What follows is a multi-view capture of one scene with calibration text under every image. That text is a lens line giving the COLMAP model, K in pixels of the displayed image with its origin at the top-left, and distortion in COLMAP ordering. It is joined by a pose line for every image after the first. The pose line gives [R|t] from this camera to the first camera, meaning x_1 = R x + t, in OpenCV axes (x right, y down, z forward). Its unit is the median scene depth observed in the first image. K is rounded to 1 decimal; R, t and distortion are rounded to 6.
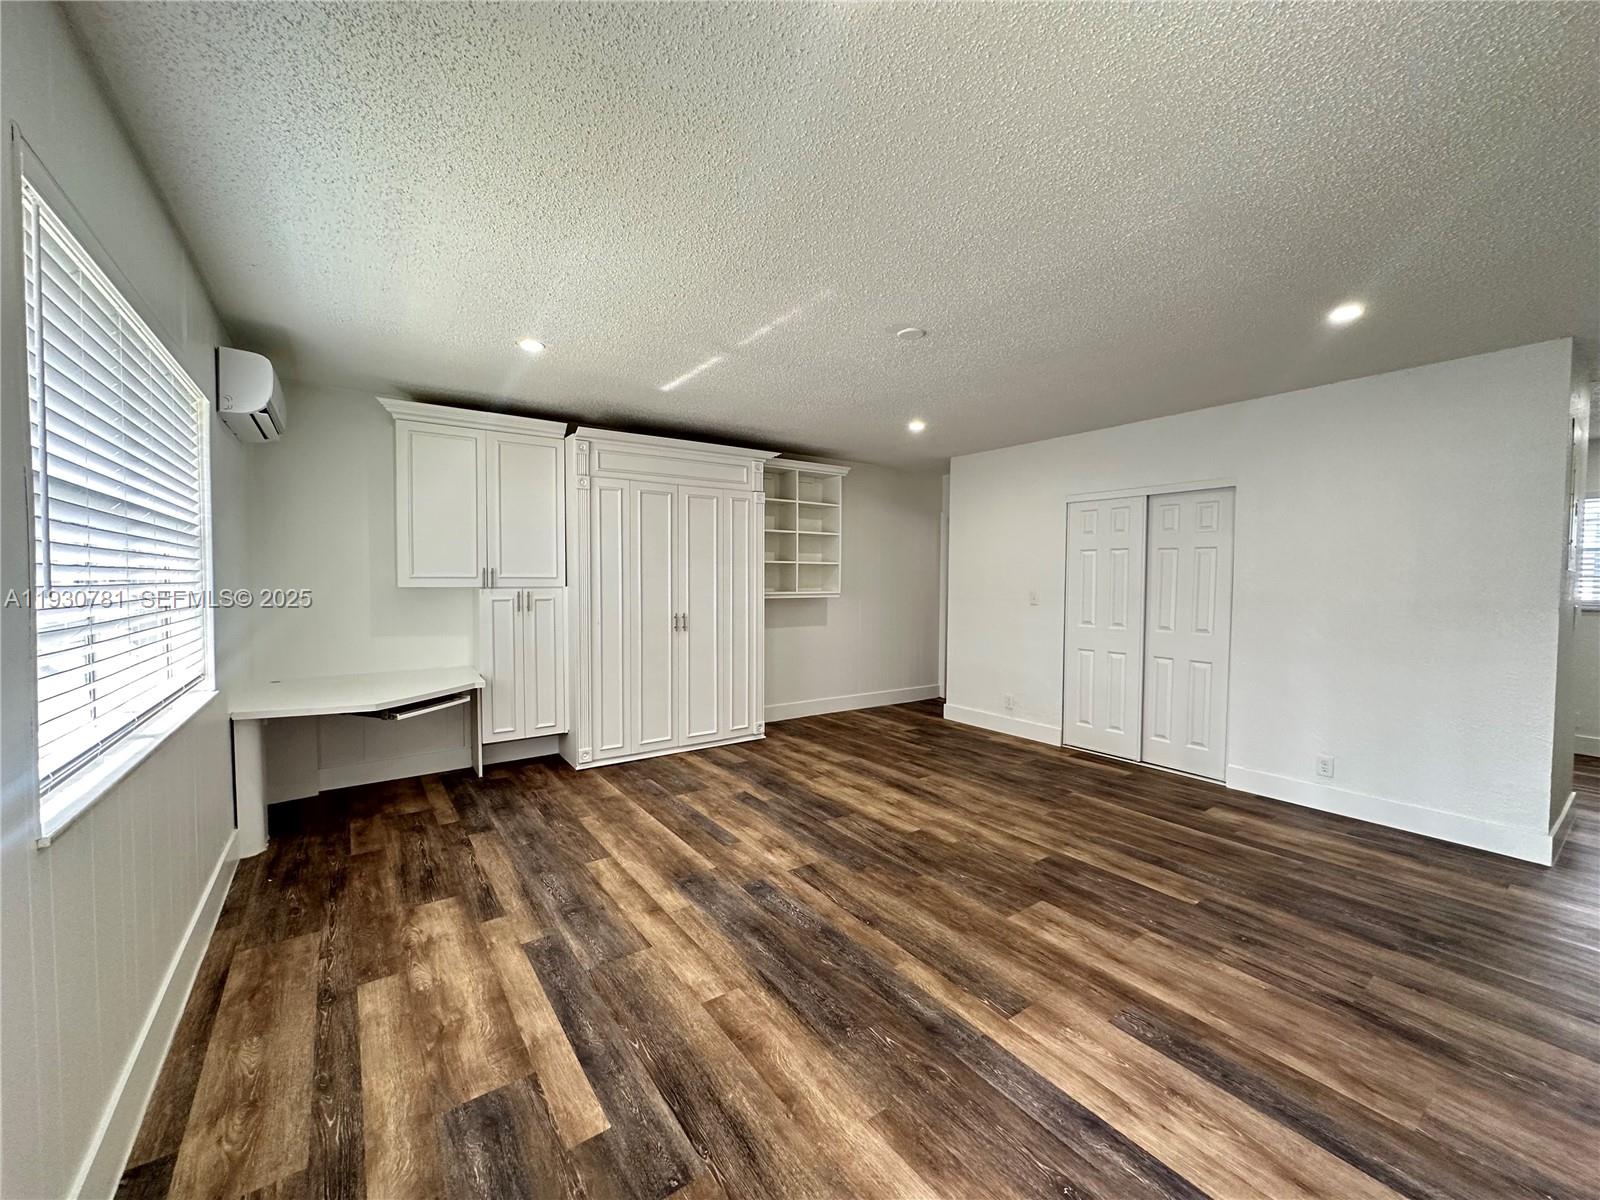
lens RADIAL K [[637.9, 0, 799.1], [0, 637.9, 598.9], [0, 0, 1]] dist [-0.003331, 0.000900]
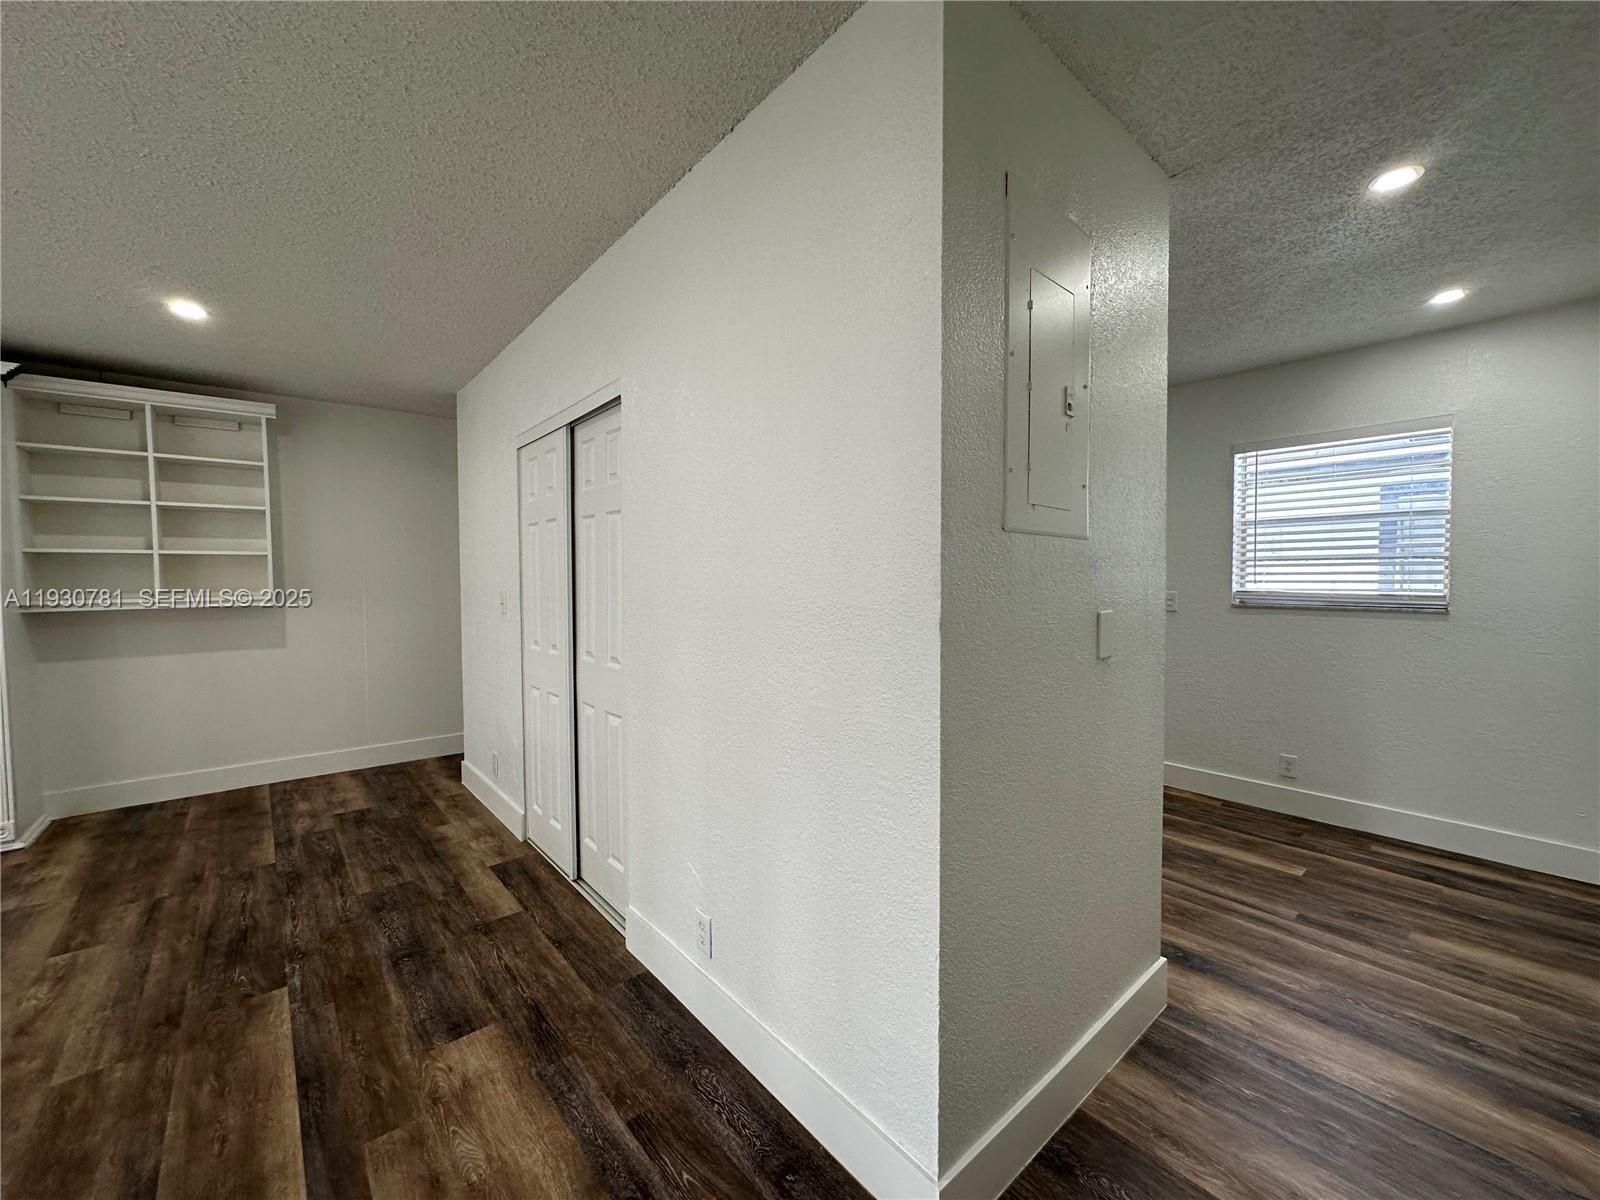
lens RADIAL K [[637.9, 0, 799.1], [0, 637.9, 598.9], [0, 0, 1]] dist [-0.003331, 0.000900]
pose [[0.996200, -0.017130, 0.085392, 0.902317], [0.016974, 0.999853, 0.002553, -0.003338], [-0.085423, -0.001094, 0.996344, 0.510842]]
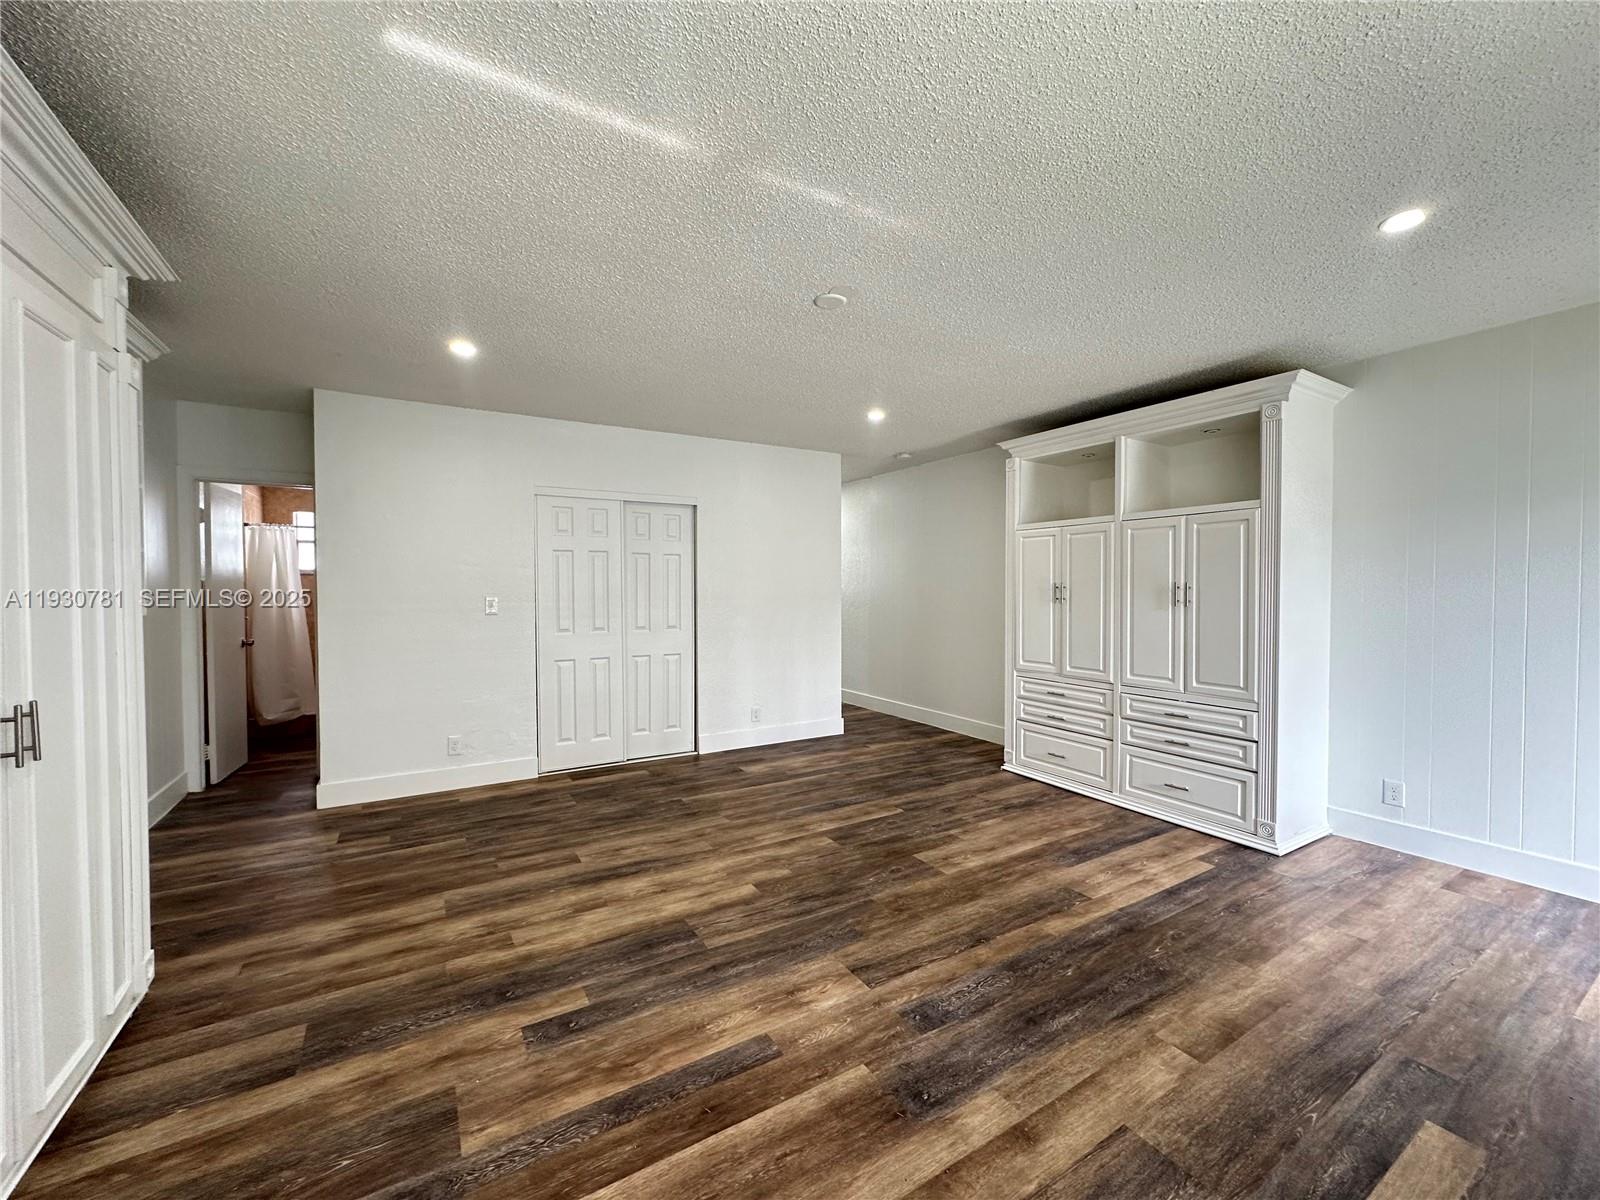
lens RADIAL K [[637.9, 0, 799.1], [0, 637.9, 598.9], [0, 0, 1]] dist [-0.003331, 0.000900]
pose [[0.076803, -0.028847, 0.996629, -0.590298], [0.035132, 0.999039, 0.026210, -0.026970], [-0.996427, 0.033001, 0.077743, 0.821995]]
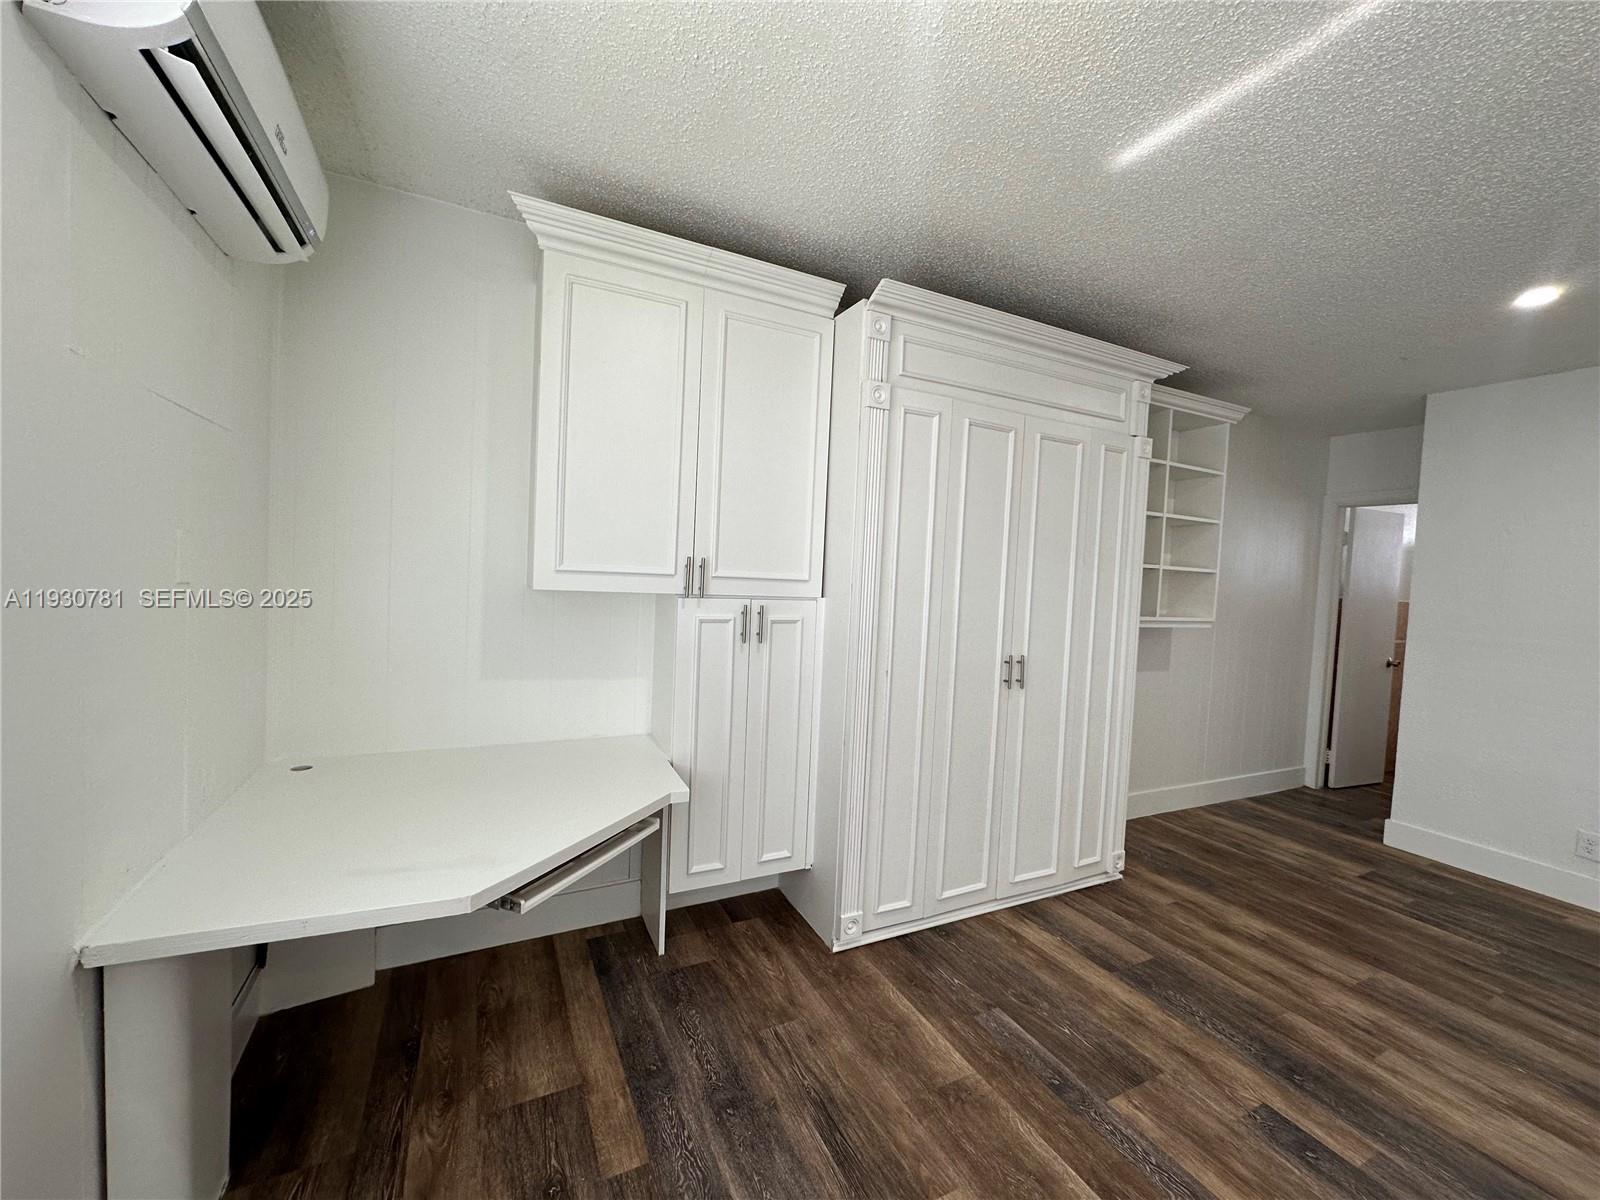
lens RADIAL K [[637.9, 0, 799.1], [0, 637.9, 598.9], [0, 0, 1]] dist [-0.003331, 0.000900]
pose [[0.986957, 0.045824, -0.154325, -0.377070], [-0.045578, 0.998948, 0.005134, -0.025177], [0.154398, 0.001966, 0.988007, 0.586540]]
